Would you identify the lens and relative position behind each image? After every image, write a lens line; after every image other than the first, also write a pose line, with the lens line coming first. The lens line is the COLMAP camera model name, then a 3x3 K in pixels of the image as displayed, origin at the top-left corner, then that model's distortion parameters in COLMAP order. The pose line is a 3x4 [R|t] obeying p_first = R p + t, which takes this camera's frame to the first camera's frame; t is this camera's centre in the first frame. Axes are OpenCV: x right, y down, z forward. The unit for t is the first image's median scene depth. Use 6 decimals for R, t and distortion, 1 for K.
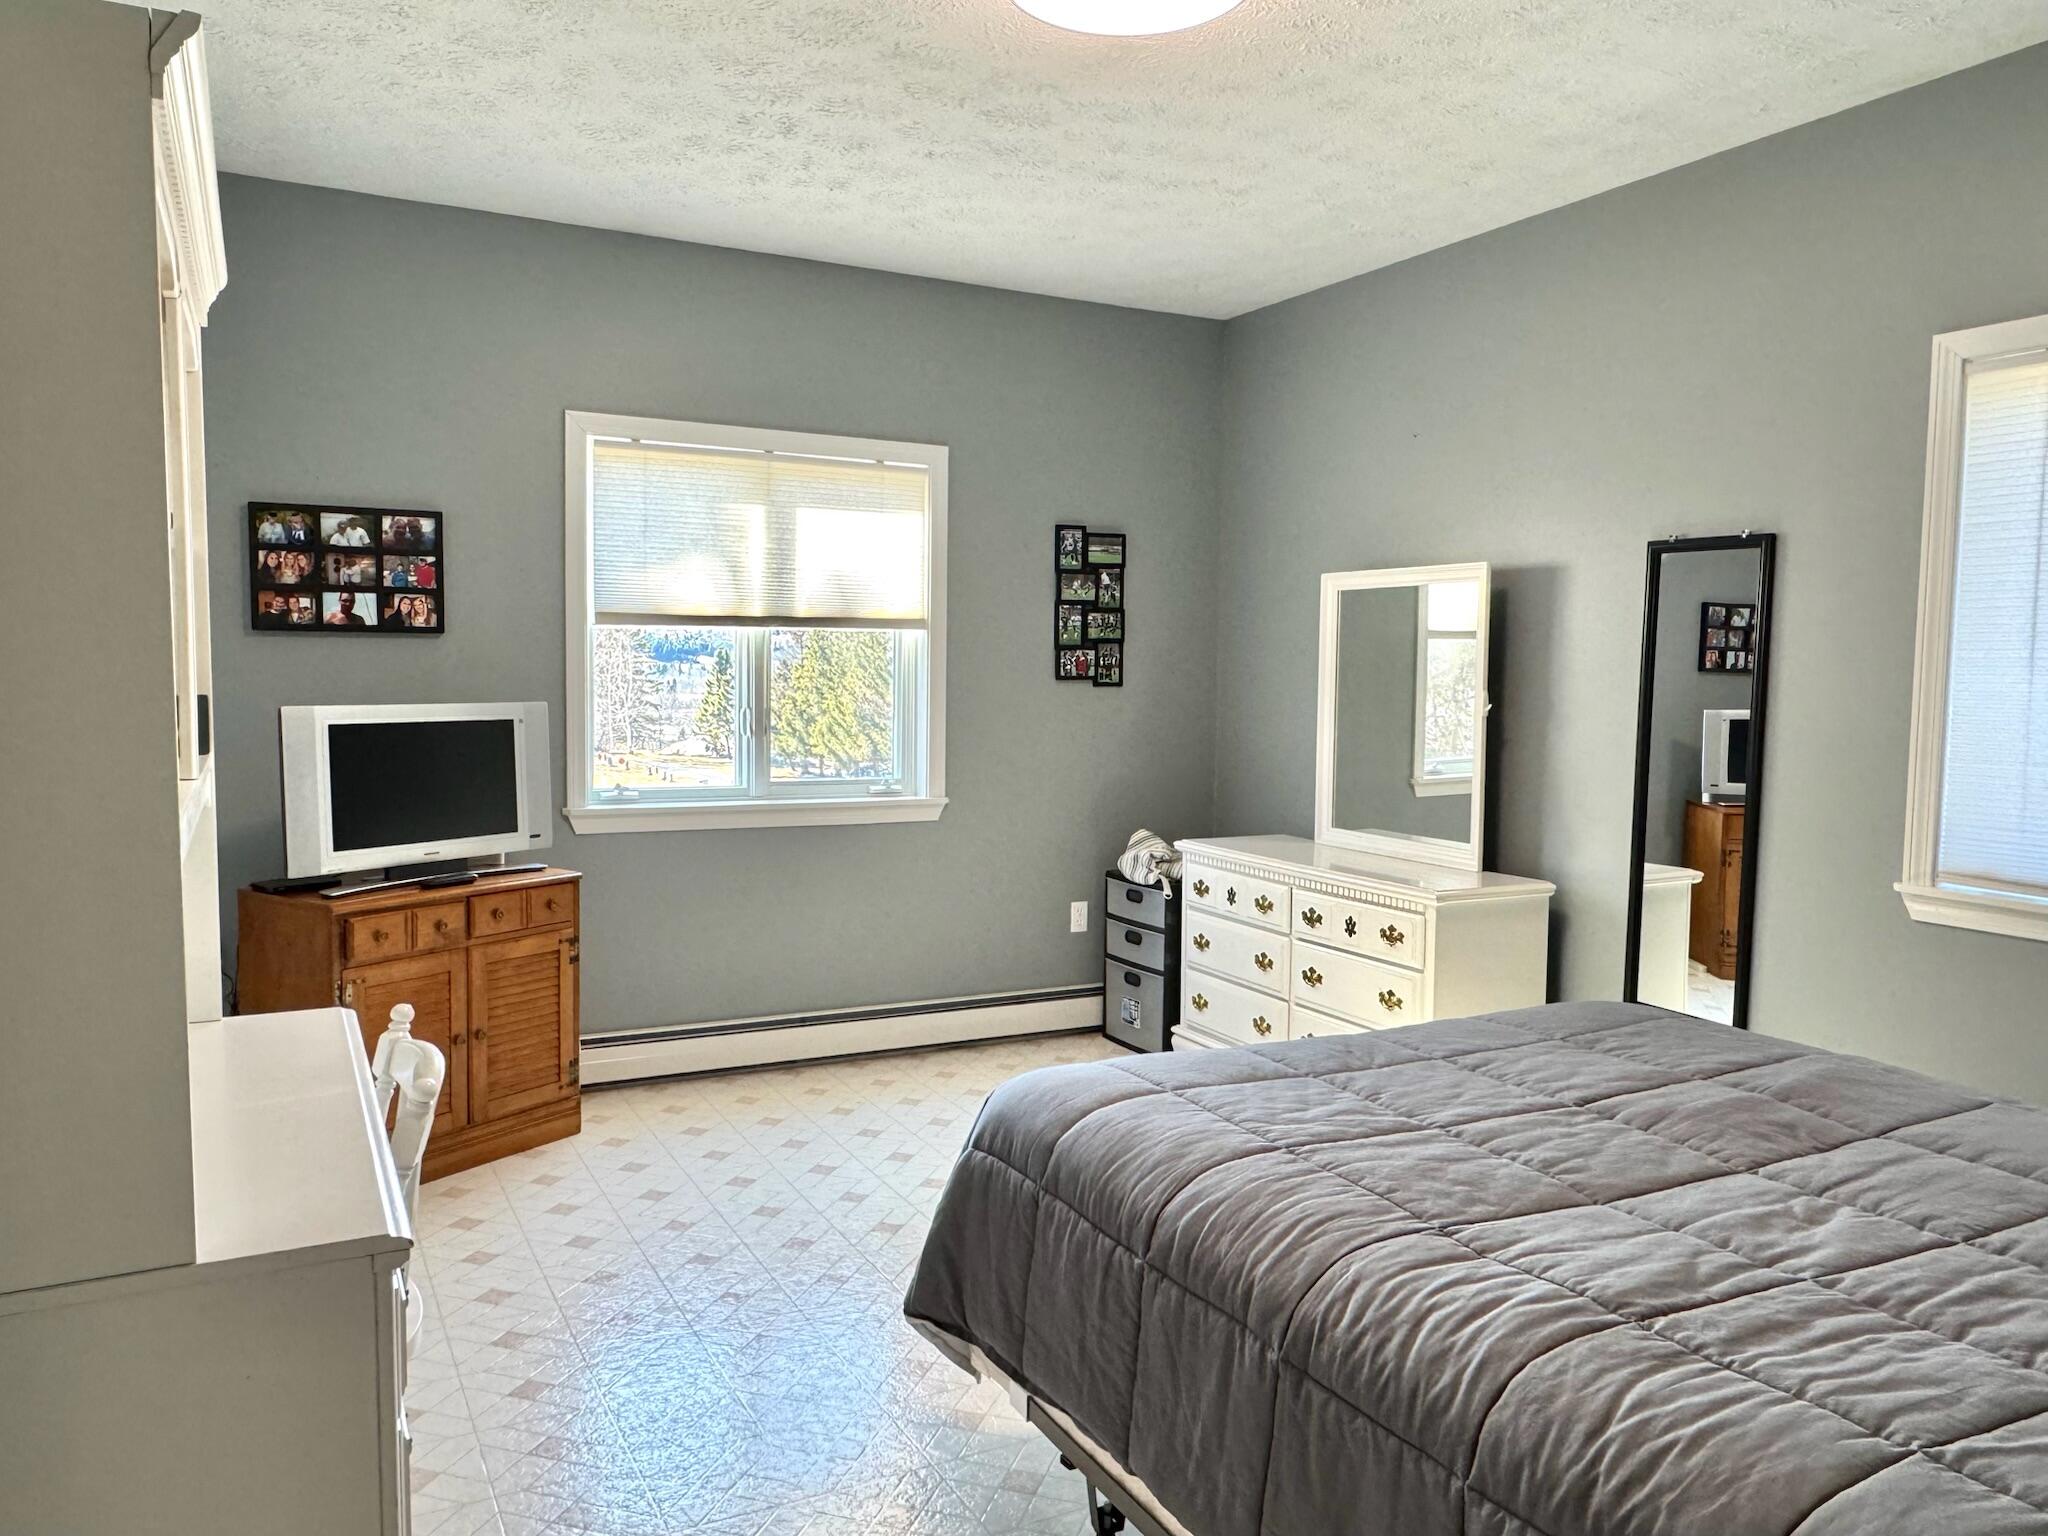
lens RADIAL K [[1456.8, 0, 1021.6], [0, 1456.8, 772.6], [0, 0, 1]] dist [-0.002143, -0.001083]
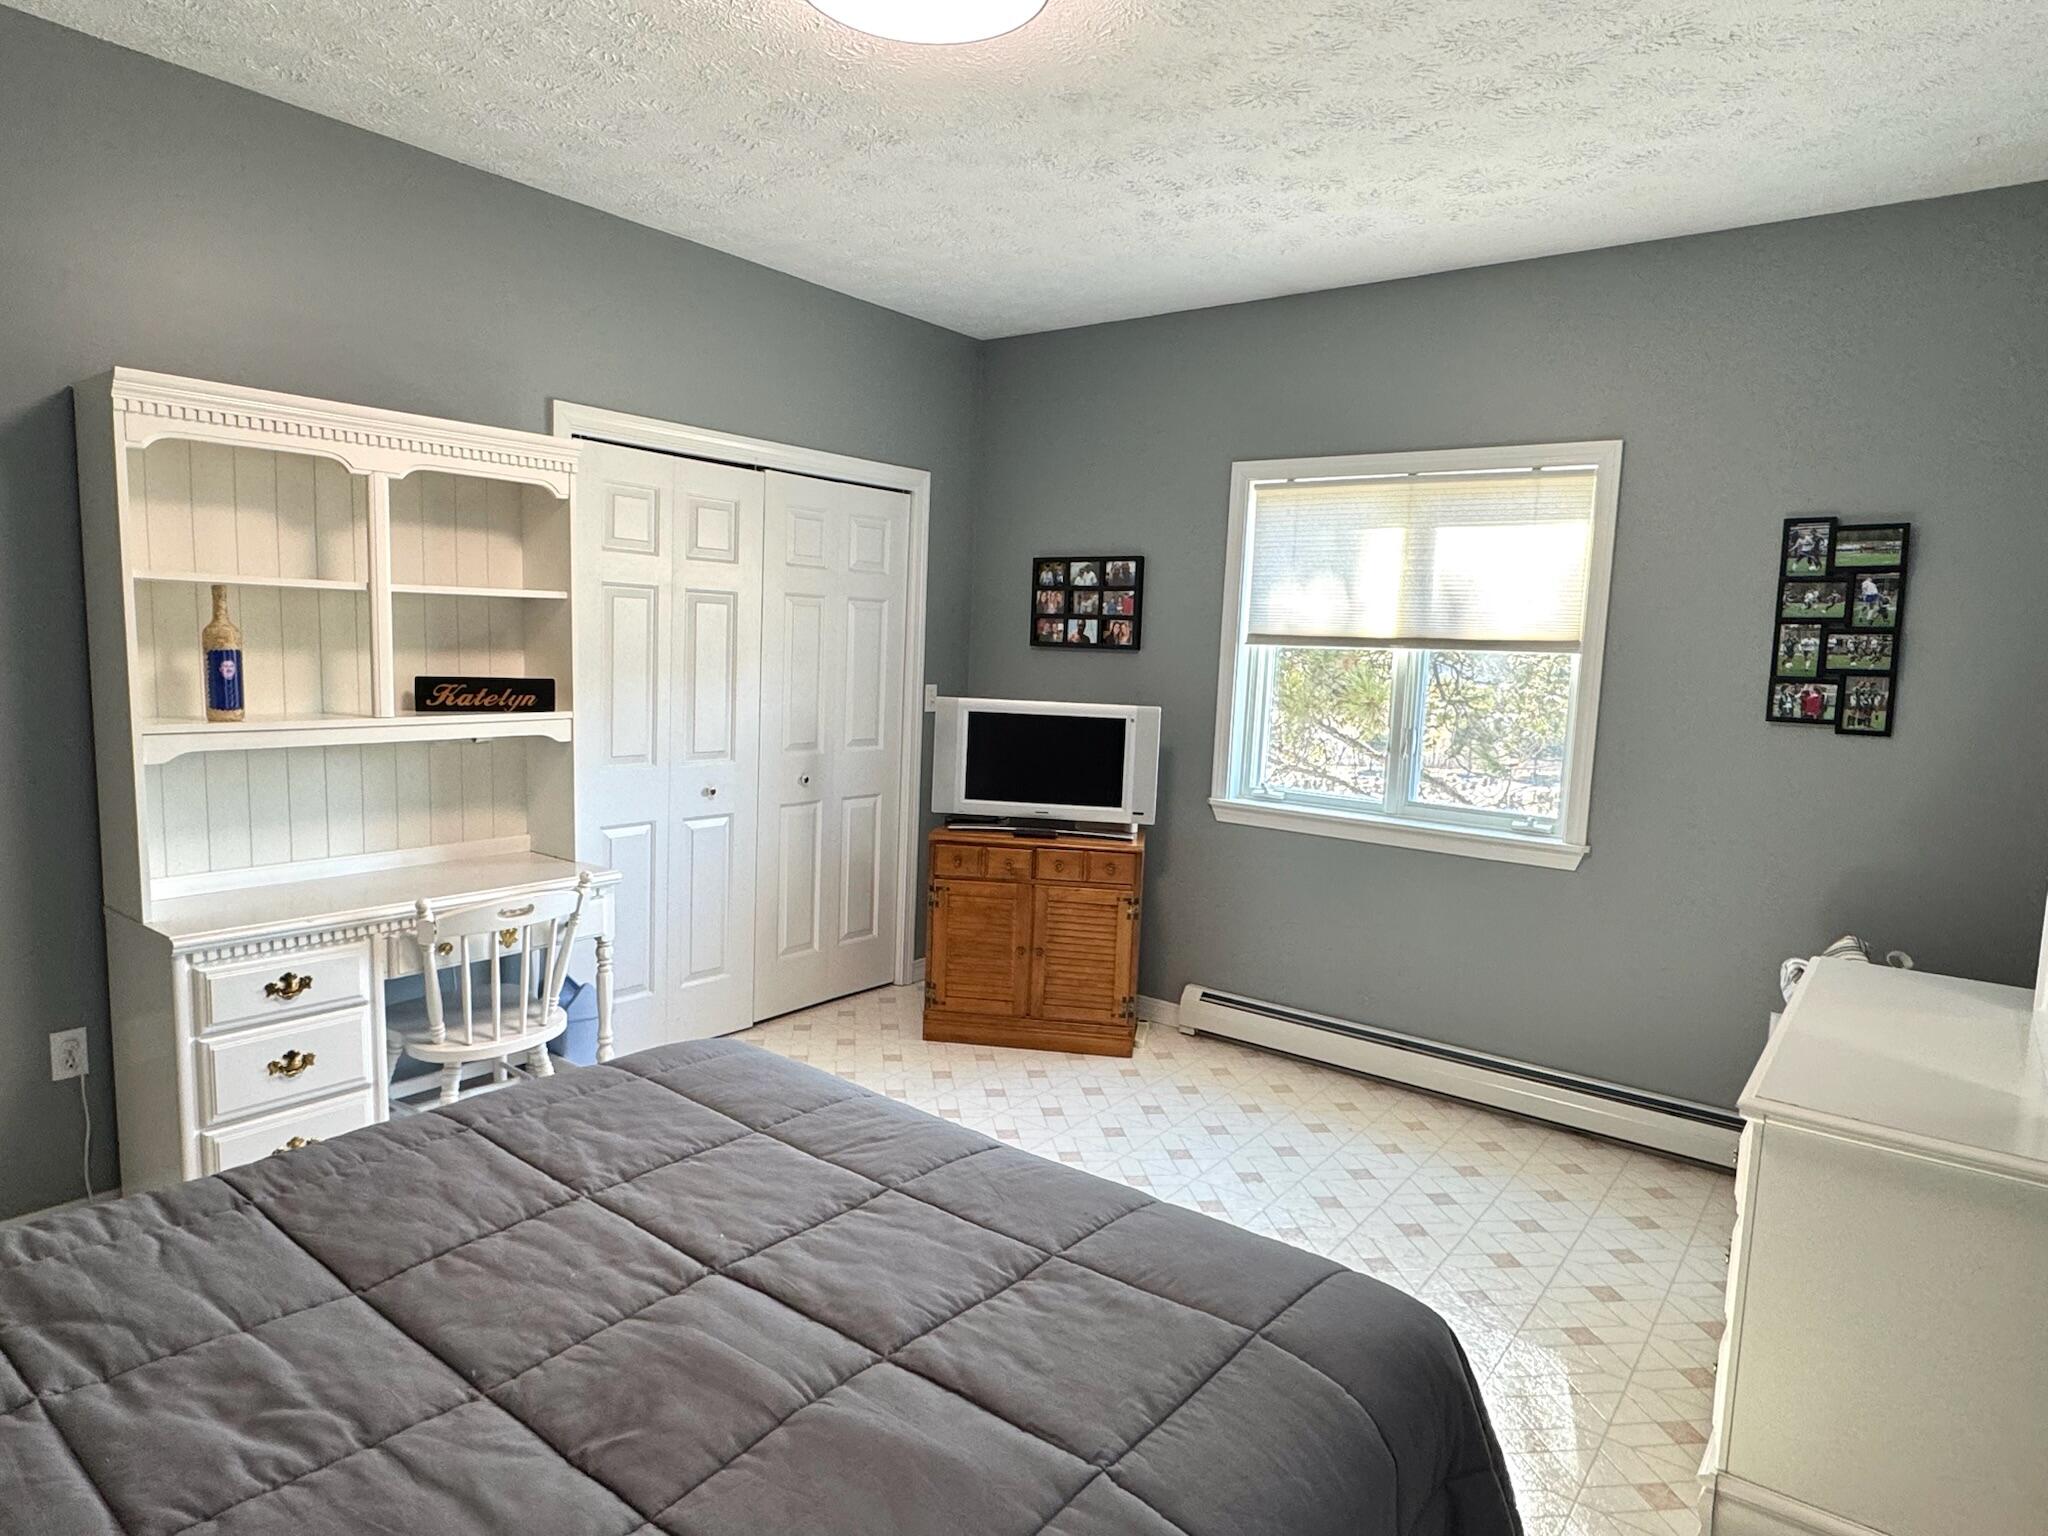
lens RADIAL K [[1204.2, 0, 1021.9], [0, 1204.2, 768.6], [0, 0, 1]] dist [0.000684, 0.002315]
pose [[0.417977, 0.101004, -0.902825, 0.543528], [-0.099042, 0.992943, 0.065233, -0.051387], [0.903043, 0.062152, 0.425030, 0.465114]]
